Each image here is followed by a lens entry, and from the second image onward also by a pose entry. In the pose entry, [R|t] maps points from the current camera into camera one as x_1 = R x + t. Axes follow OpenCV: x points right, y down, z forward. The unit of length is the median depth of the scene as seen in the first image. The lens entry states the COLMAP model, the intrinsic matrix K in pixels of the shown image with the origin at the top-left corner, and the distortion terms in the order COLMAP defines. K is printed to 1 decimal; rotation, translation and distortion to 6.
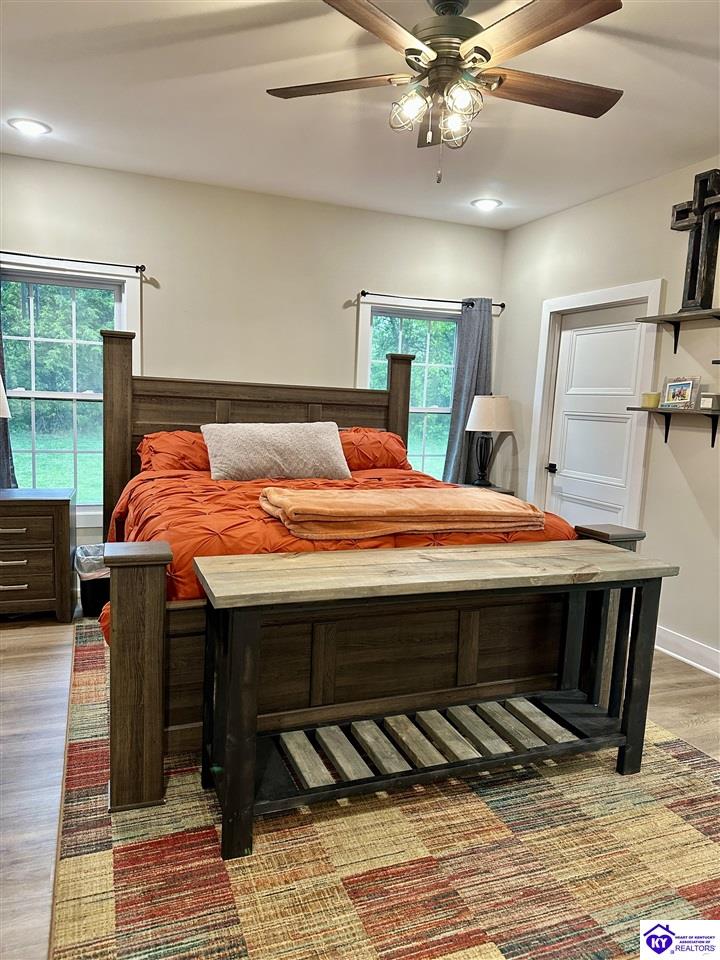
lens RADIAL K [[659.5, 0, 352.8], [0, 659.5, 479.9], [0, 0, 1]] dist [-0.007515, -0.001575]
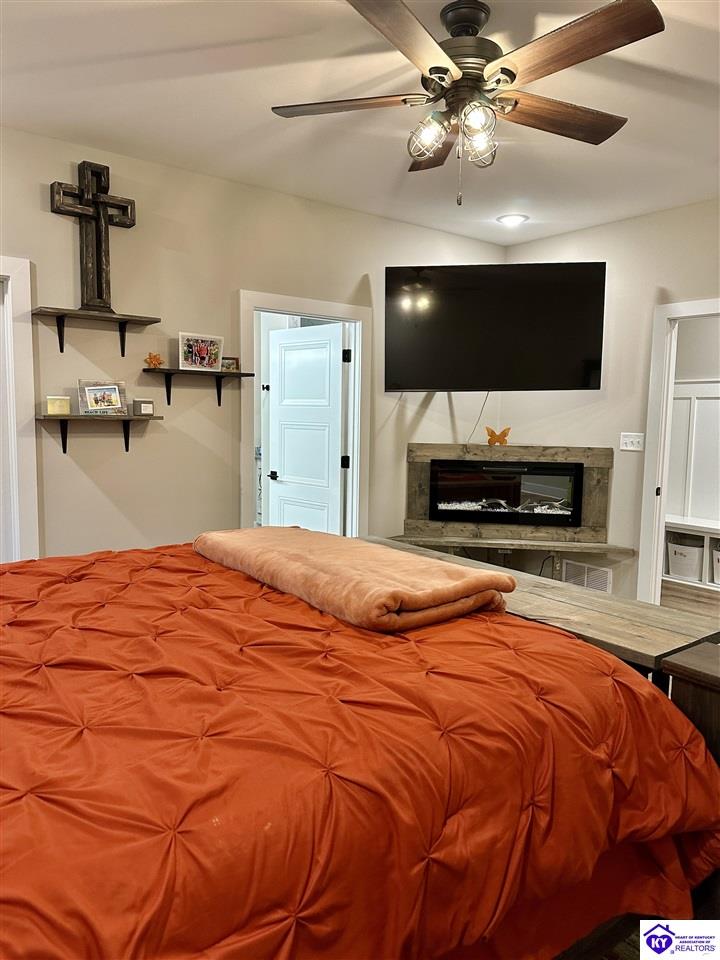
lens RADIAL K [[659.5, 0, 352.8], [0, 659.5, 479.9], [0, 0, 1]] dist [-0.007515, -0.001575]
pose [[-0.272150, -0.146503, 0.951037, -0.503391], [0.092818, 0.979737, 0.177485, -0.149853], [-0.957768, 0.136576, -0.253037, 0.901036]]
